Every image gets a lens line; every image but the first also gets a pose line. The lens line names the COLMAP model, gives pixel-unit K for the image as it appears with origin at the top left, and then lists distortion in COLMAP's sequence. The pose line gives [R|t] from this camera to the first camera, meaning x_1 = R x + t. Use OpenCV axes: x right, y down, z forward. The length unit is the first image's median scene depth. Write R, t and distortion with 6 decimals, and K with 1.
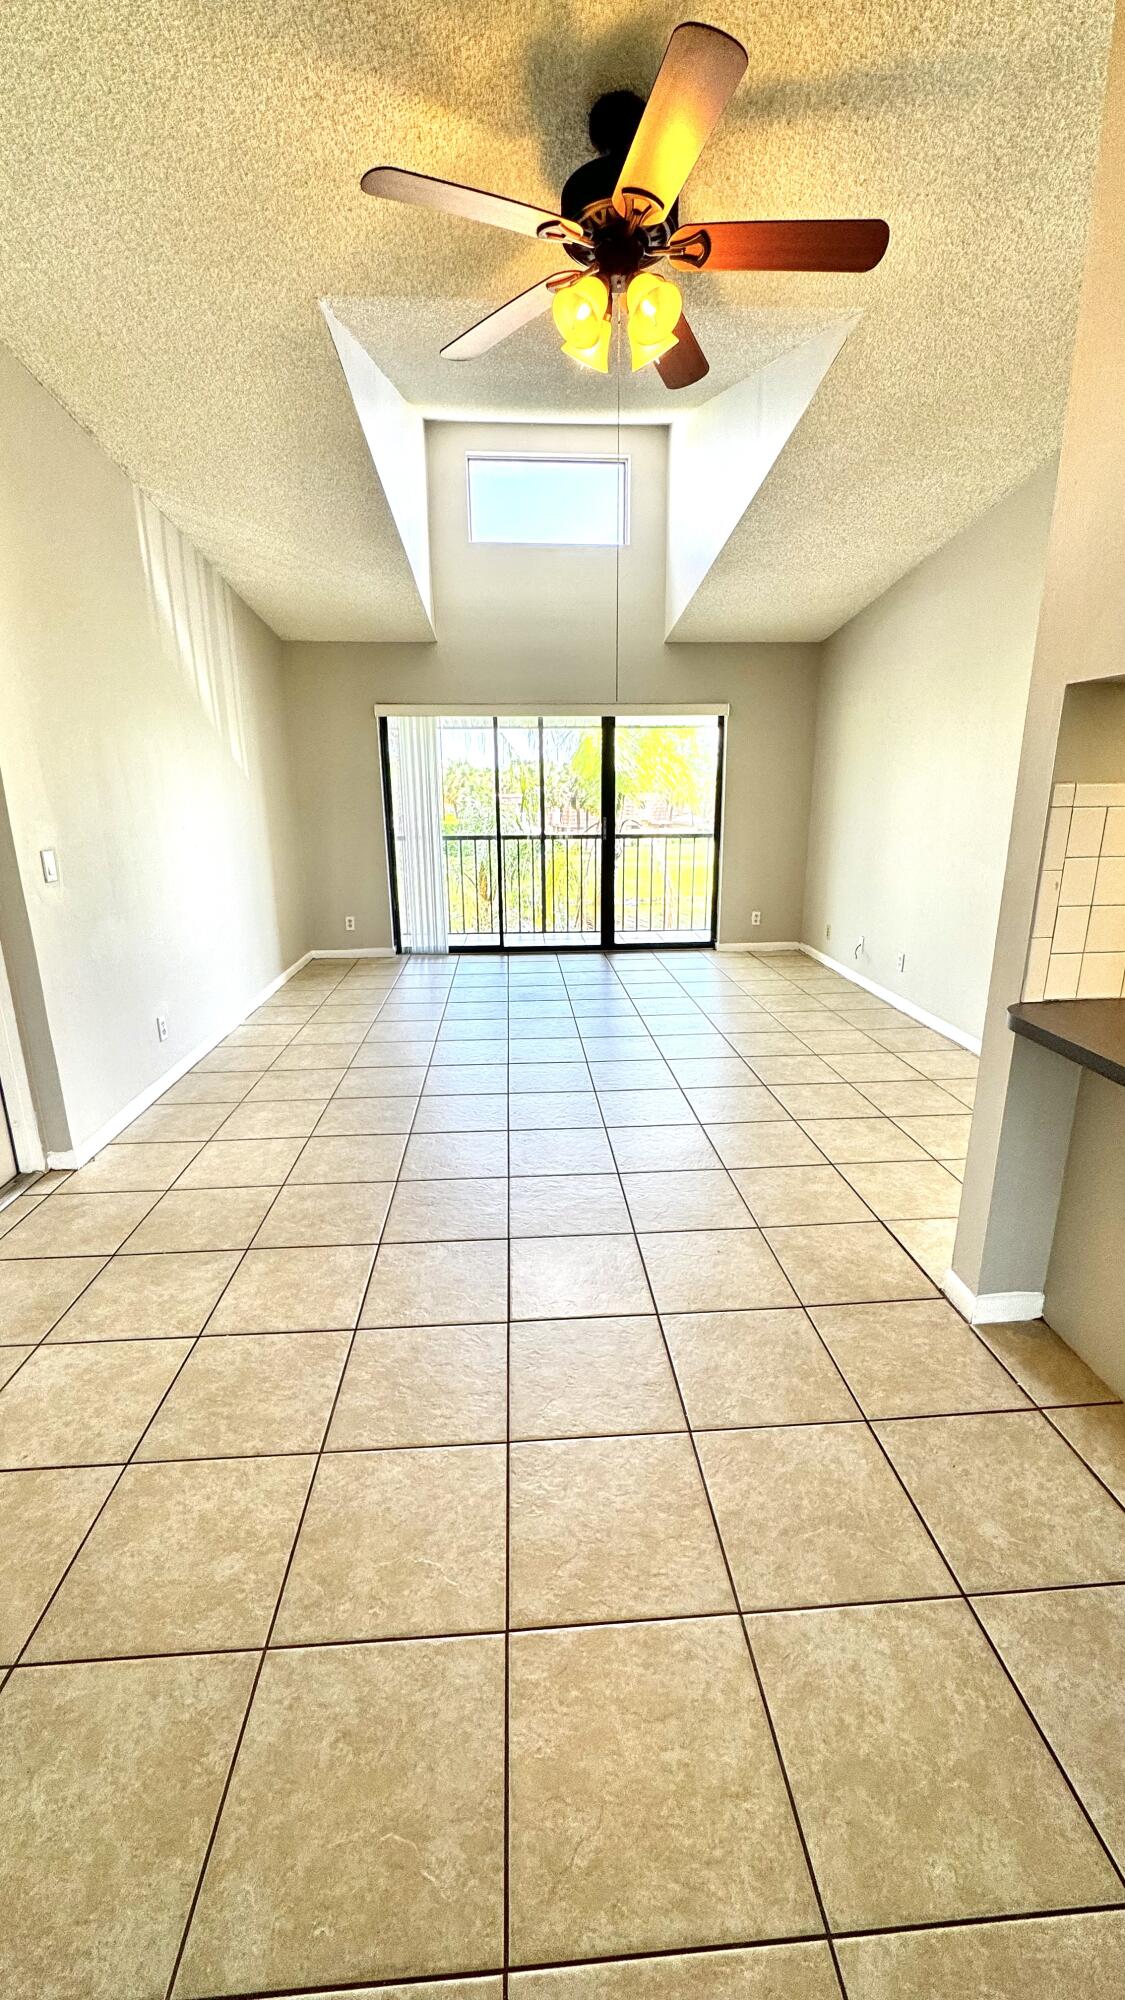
lens RADIAL K [[800.2, 0, 565.4], [0, 800.2, 996.4], [0, 0, 1]] dist [-0.000657, 0.000130]
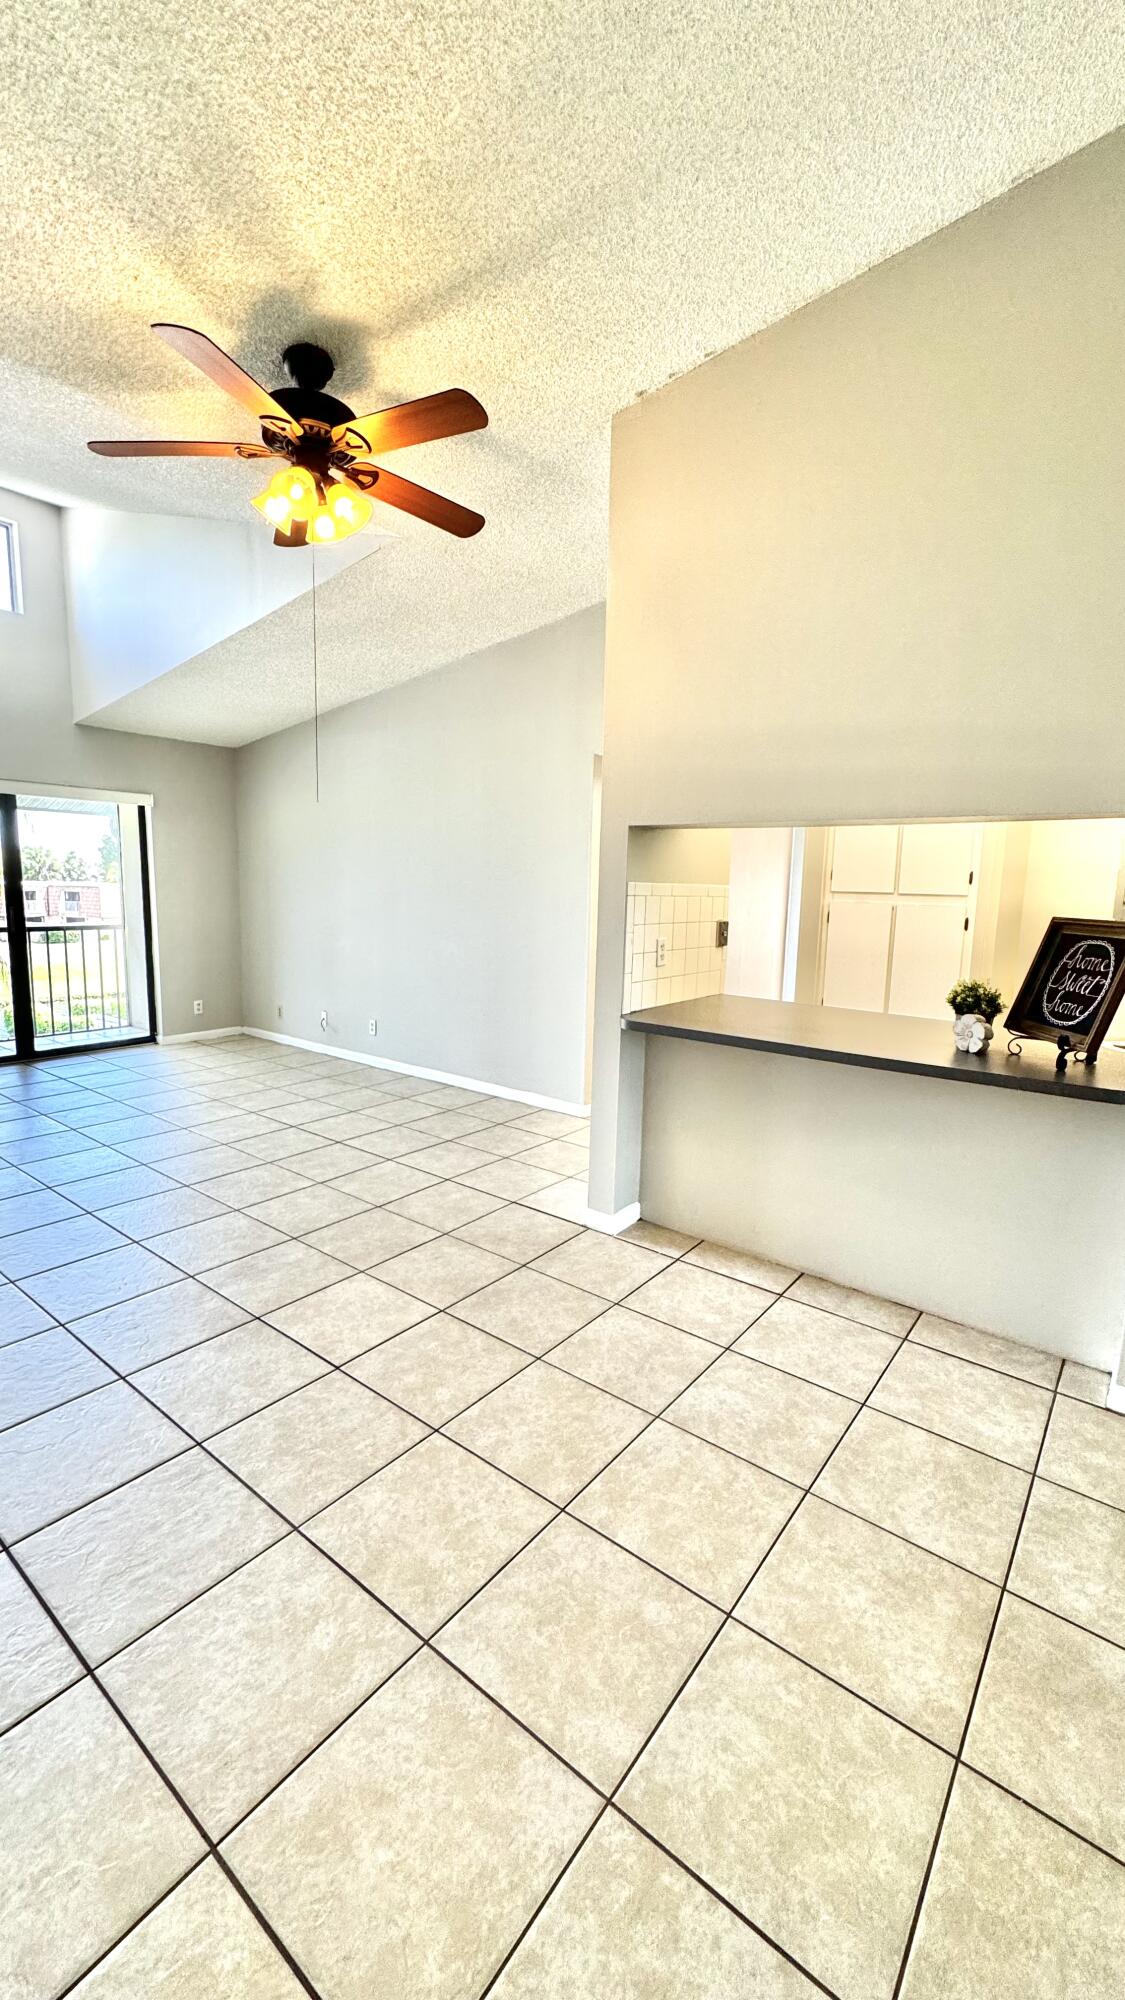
lens RADIAL K [[800.2, 0, 565.4], [0, 800.2, 996.4], [0, 0, 1]] dist [-0.000657, 0.000130]
pose [[0.662855, -0.079036, 0.744565, -0.437162], [0.164242, 0.985542, -0.041602, 0.012365], [-0.730512, 0.149865, 0.666252, 0.003384]]
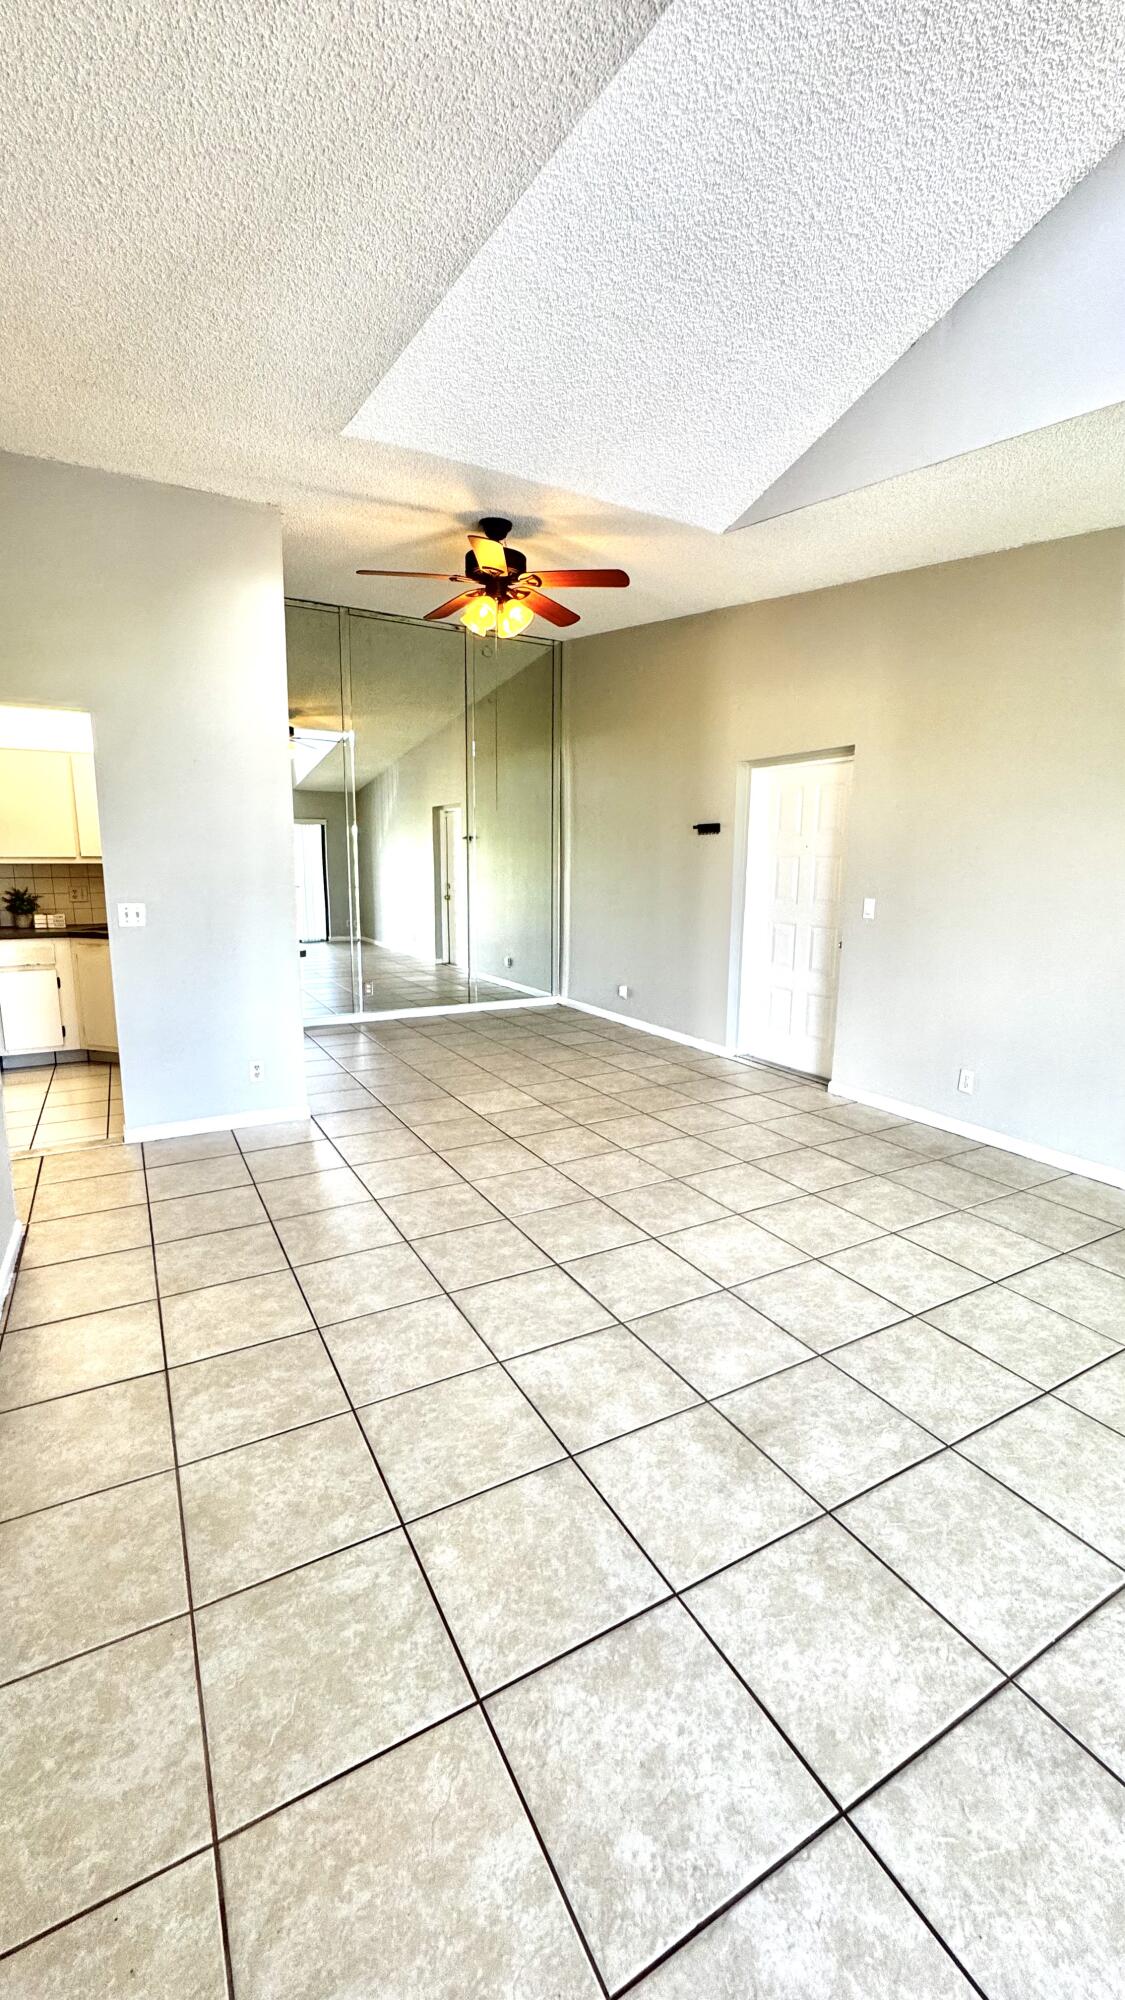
lens RADIAL K [[800.2, 0, 565.4], [0, 800.2, 996.4], [0, 0, 1]] dist [-0.000657, 0.000130]
pose [[-0.904482, 0.072810, -0.420251, 0.518362], [-0.113319, 0.908885, 0.401357, -0.532834], [0.411183, 0.410643, -0.813819, 1.978789]]
